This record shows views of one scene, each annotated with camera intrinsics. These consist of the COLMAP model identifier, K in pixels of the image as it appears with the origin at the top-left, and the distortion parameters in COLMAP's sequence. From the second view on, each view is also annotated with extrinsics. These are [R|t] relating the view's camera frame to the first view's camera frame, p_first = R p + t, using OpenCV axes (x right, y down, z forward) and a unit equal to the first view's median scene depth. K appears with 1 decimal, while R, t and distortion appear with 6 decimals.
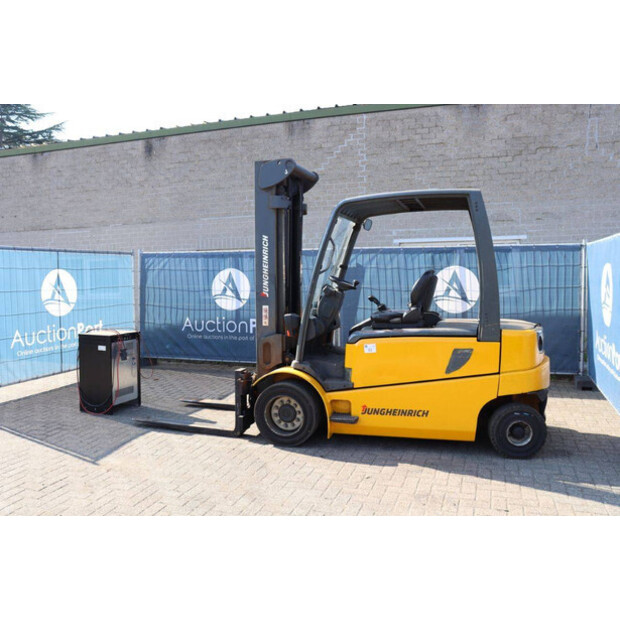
lens RADIAL K [[554.5, 0, 308.6], [0, 554.5, 299.6], [0, 0, 1]] dist [-0.143879, 0.148859]
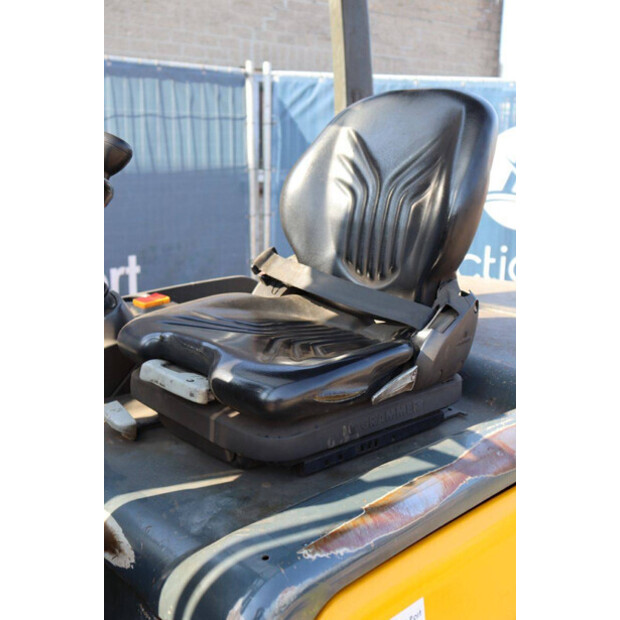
lens RADIAL K [[748.9, 0, 312.7], [0, 748.9, 296.2], [0, 0, 1]] dist [0.032758, 0.000000]
pose [[0.514035, -0.148465, 0.844823, -0.029639], [0.014451, 0.986266, 0.164529, -0.018382], [-0.857647, -0.072365, 0.509121, 0.598470]]
